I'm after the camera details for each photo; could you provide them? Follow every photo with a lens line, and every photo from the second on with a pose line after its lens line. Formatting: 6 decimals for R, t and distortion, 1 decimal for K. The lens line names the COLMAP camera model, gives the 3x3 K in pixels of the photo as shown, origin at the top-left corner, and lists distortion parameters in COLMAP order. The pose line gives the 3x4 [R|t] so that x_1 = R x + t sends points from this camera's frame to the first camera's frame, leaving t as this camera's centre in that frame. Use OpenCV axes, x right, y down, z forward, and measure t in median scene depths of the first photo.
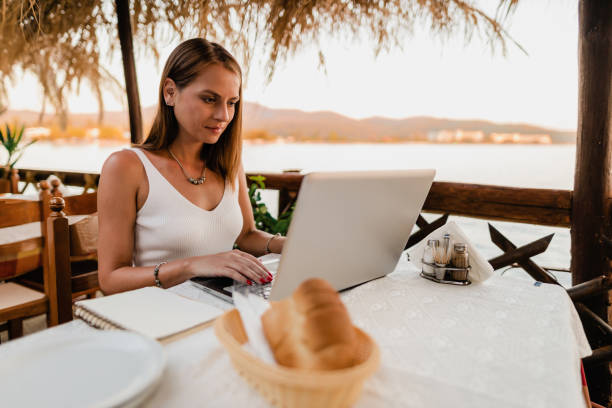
lens RADIAL K [[421.1, 0, 307.0], [0, 421.1, 202.9], [0, 0, 1]] dist [0.000111, 0.003094]
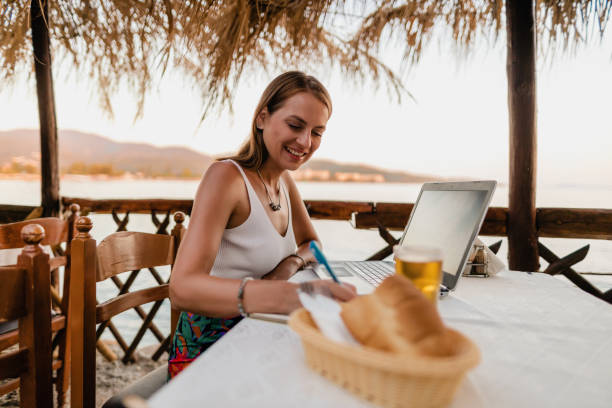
lens RADIAL K [[422.4, 0, 306.2], [0, 422.4, 202.9], [0, 0, 1]] dist [-0.001902, -0.000244]
pose [[0.942019, -0.007800, 0.335469, -0.293241], [0.037223, 0.995989, -0.081367, 0.031741], [-0.333488, 0.089136, 0.938531, -0.003806]]
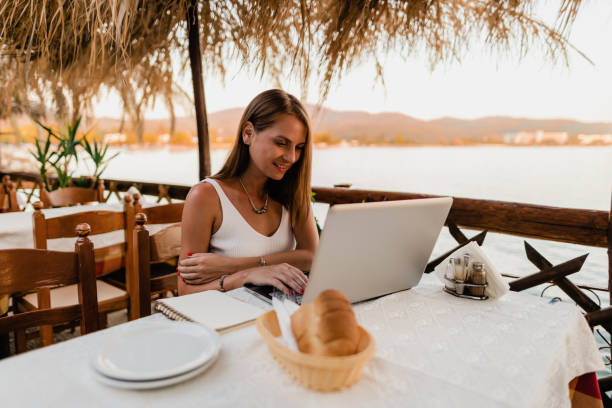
lens RADIAL K [[431.5, 0, 307.5], [0, 431.5, 203.8], [0, 0, 1]] dist [-0.000292, 0.002496]
pose [[0.989122, 0.011662, -0.146636, 0.044878], [-0.012878, 0.999890, -0.007346, -0.024608], [0.146534, 0.009155, 0.989163, -0.110374]]
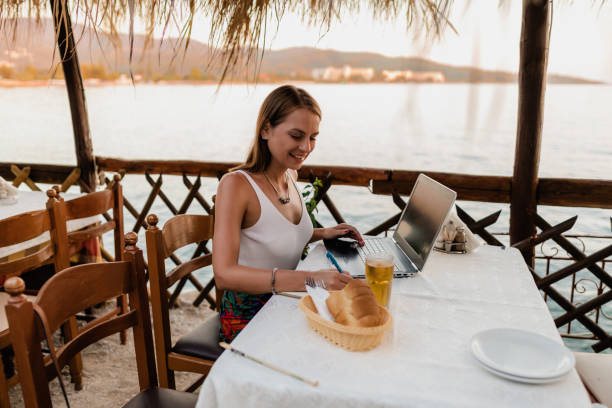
lens RADIAL K [[513.3, 0, 316.1], [0, 513.3, 236.5], [0, 0, 1]] dist [0.000994, -0.001128]
pose [[0.958872, -0.088423, 0.269716, -0.356658], [0.046250, 0.986212, 0.158893, -0.105016], [-0.280047, -0.139883, 0.949740, -0.349110]]
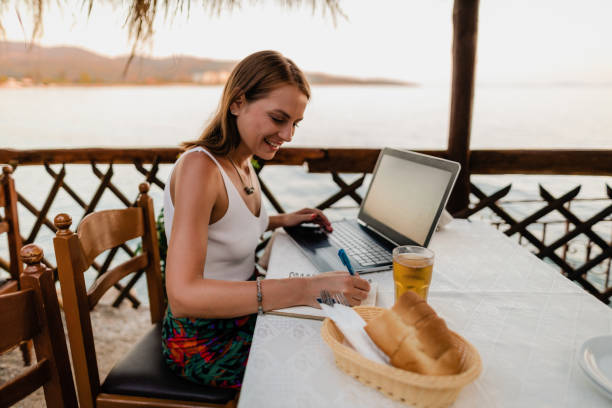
lens RADIAL K [[423.0, 0, 305.4], [0, 423.0, 203.1], [0, 0, 1]] dist [0.003190, 0.002134]
pose [[0.862189, -0.145536, 0.485231, -0.379969], [0.079994, 0.984940, 0.153276, -0.083581], [-0.500231, -0.093338, 0.860847, -0.003018]]
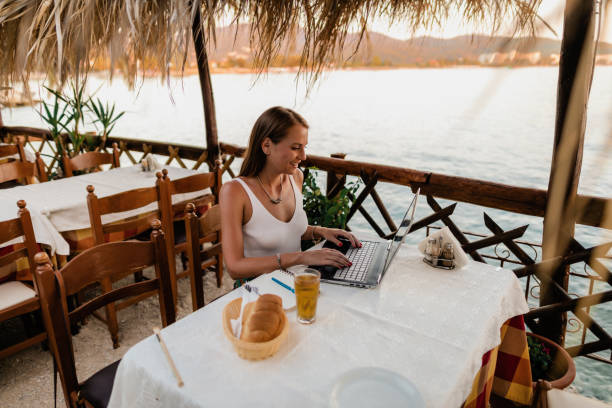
lens RADIAL K [[420.6, 0, 306.9], [0, 420.6, 203.2], [0, 0, 1]] dist [0.001028, 0.000845]
pose [[0.995415, 0.008493, -0.095272, -0.009713], [0.007870, 0.985401, 0.170069, -0.179733], [0.095326, -0.170039, 0.980816, -0.318090]]
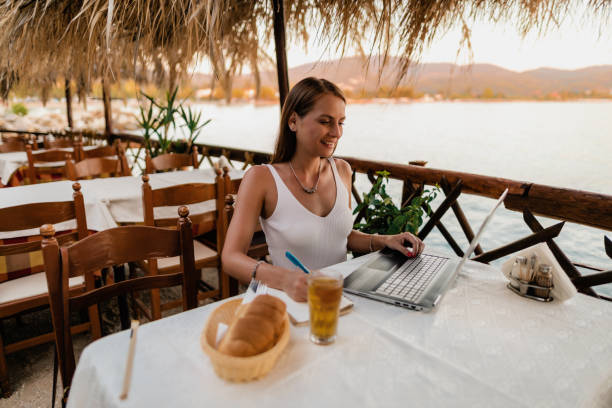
lens RADIAL K [[420.6, 0, 306.9], [0, 420.6, 203.2], [0, 0, 1]] dist [0.001028, 0.000845]
pose [[0.944646, 0.069314, -0.320686, 0.059644], [-0.037532, 0.993842, 0.104254, -0.090395], [0.325938, -0.086448, 0.941431, -0.145934]]
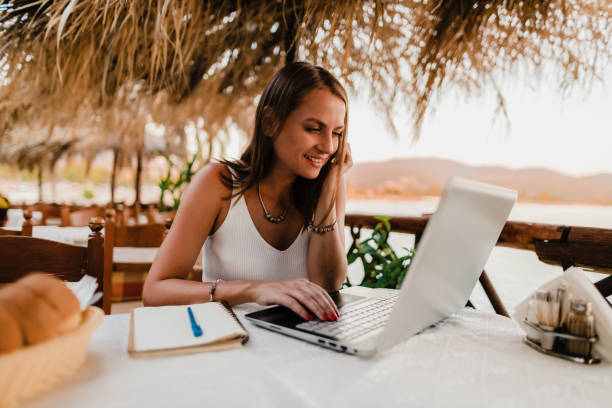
lens RADIAL K [[422.4, 0, 306.2], [0, 422.4, 202.9], [0, 0, 1]] dist [-0.001902, -0.000244]
pose [[0.898198, 0.027518, -0.438729, 0.142986], [-0.086309, 0.989652, -0.114625, 0.031508], [0.431035, 0.140822, 0.891279, 0.096618]]
